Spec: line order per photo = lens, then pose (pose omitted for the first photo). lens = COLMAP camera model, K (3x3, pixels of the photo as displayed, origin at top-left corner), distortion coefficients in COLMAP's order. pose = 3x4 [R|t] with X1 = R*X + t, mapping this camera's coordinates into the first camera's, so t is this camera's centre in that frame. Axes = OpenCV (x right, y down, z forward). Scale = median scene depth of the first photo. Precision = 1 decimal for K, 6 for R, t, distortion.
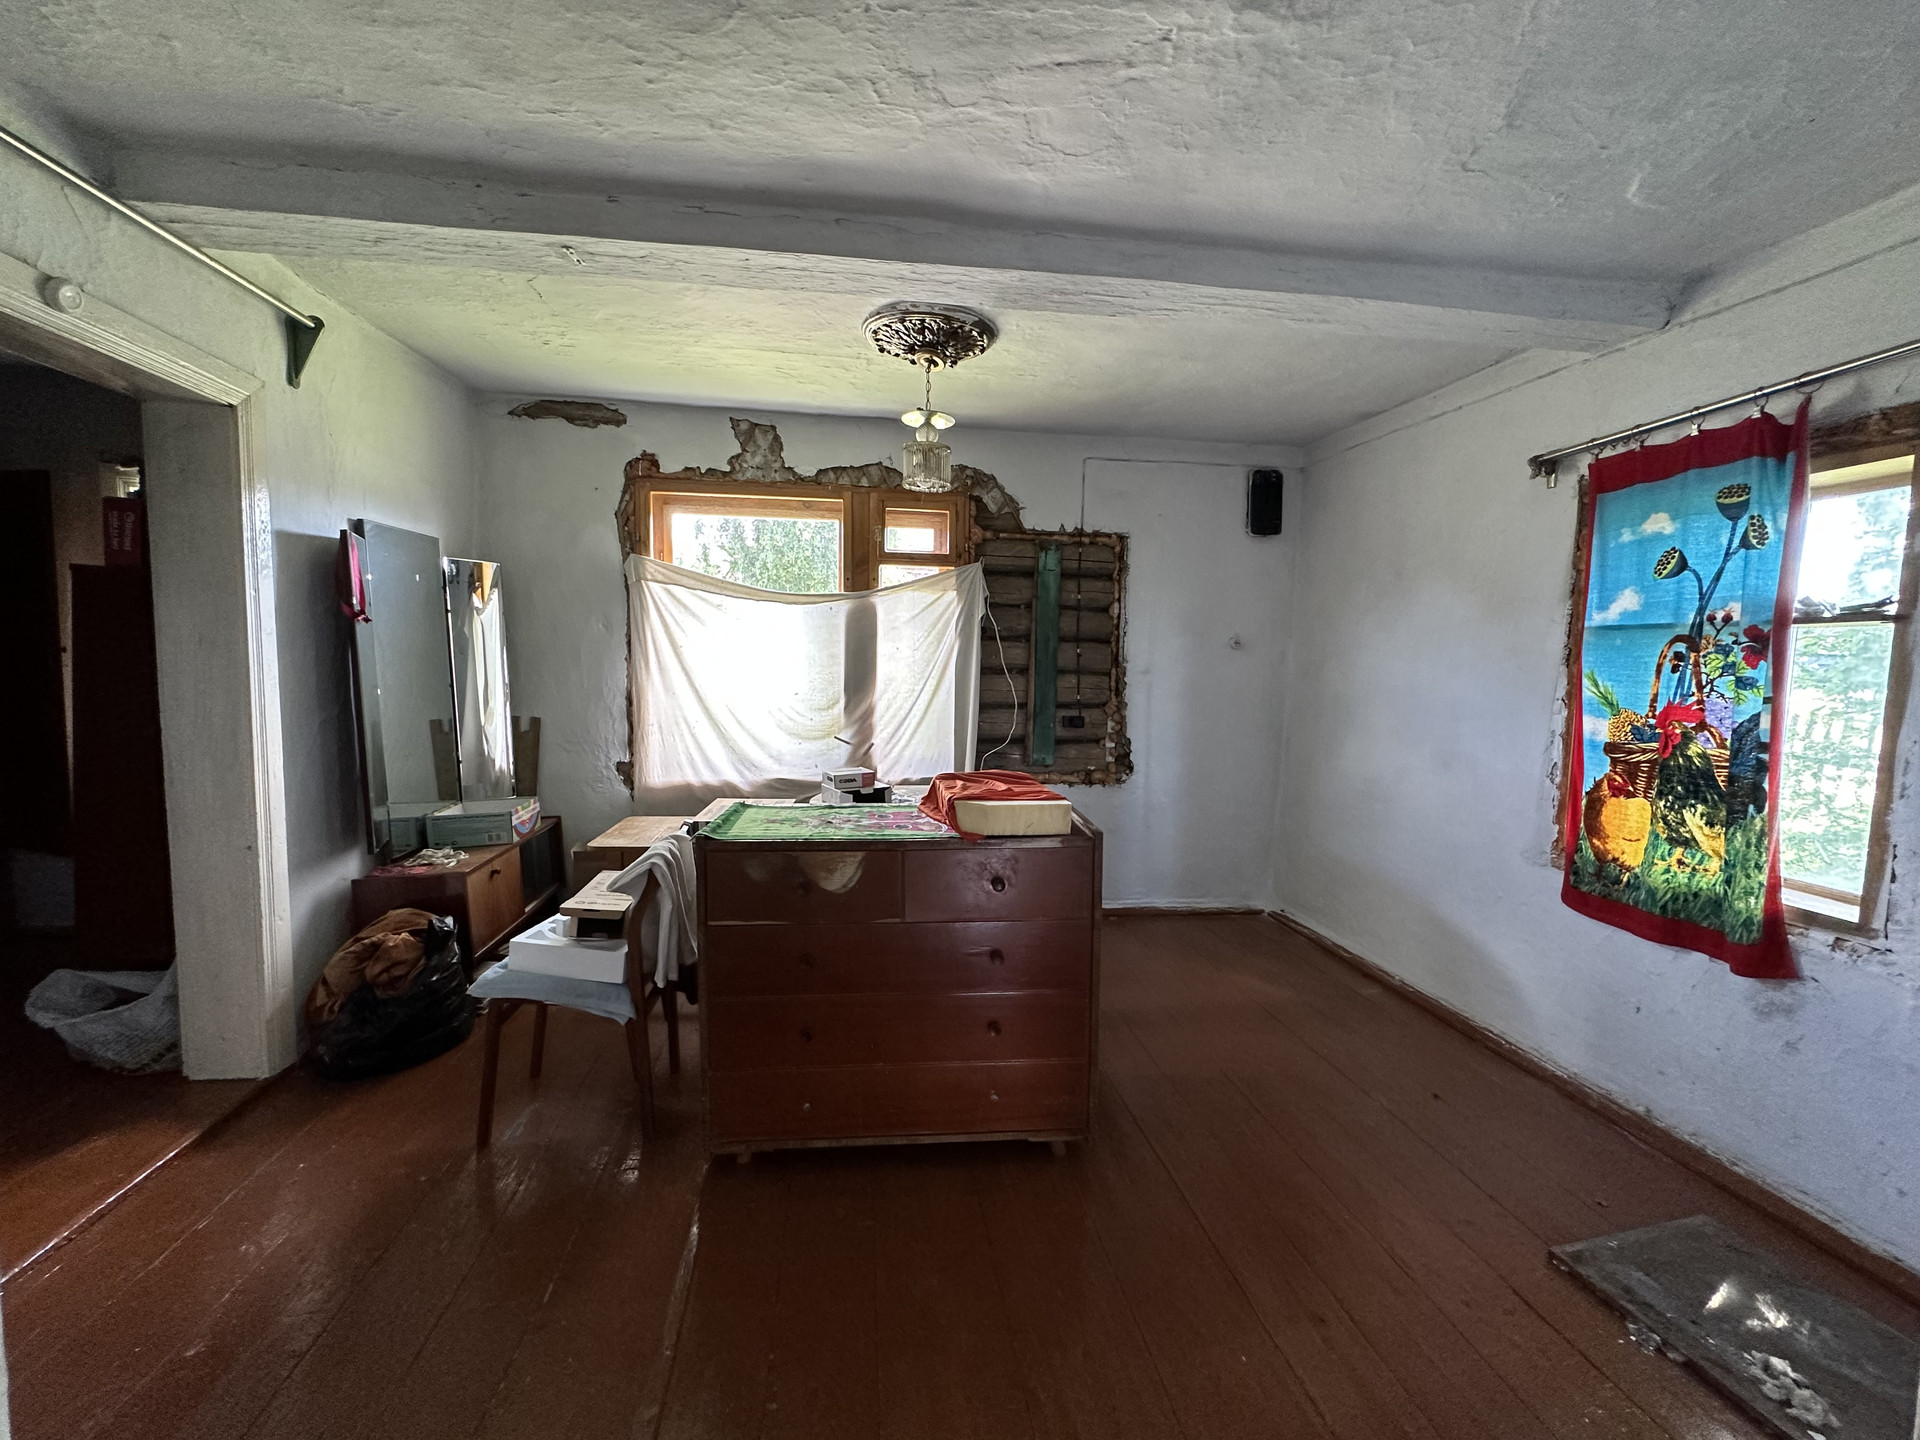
lens RADIAL K [[767.5, 0, 956.2], [0, 767.5, 718.2], [0, 0, 1]] dist [-0.001795, 0.000259]
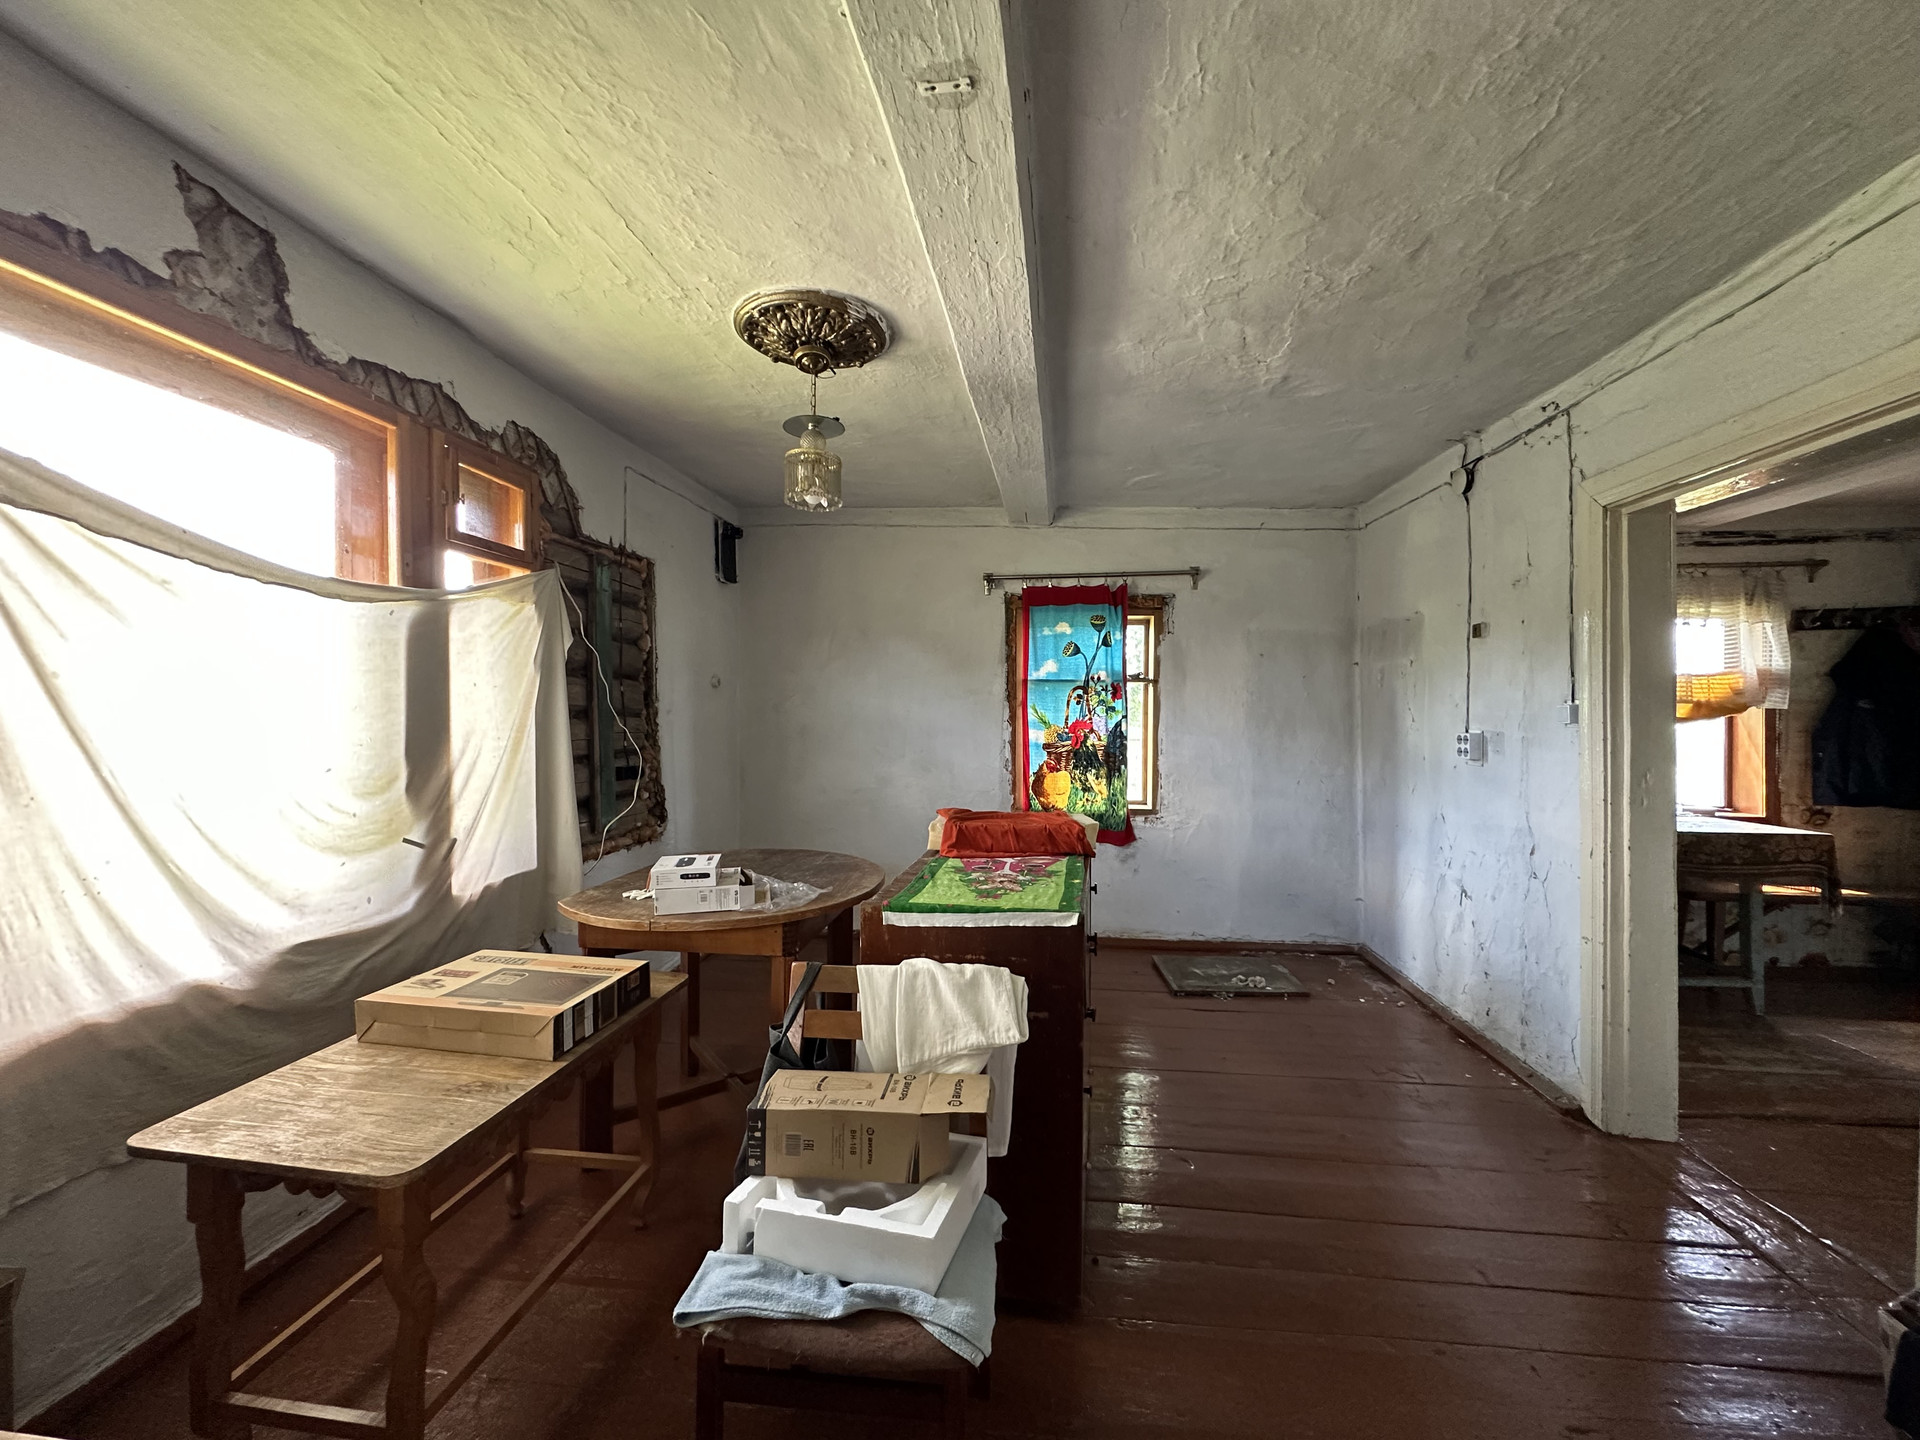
lens RADIAL K [[767.5, 0, 964.4], [0, 767.5, 718.2], [0, 0, 1]] dist [-0.001795, 0.000259]
pose [[0.246612, -0.033079, 0.968550, -0.705813], [0.072945, 0.997216, 0.015485, -0.051655], [-0.966365, 0.066832, 0.248338, 0.535261]]
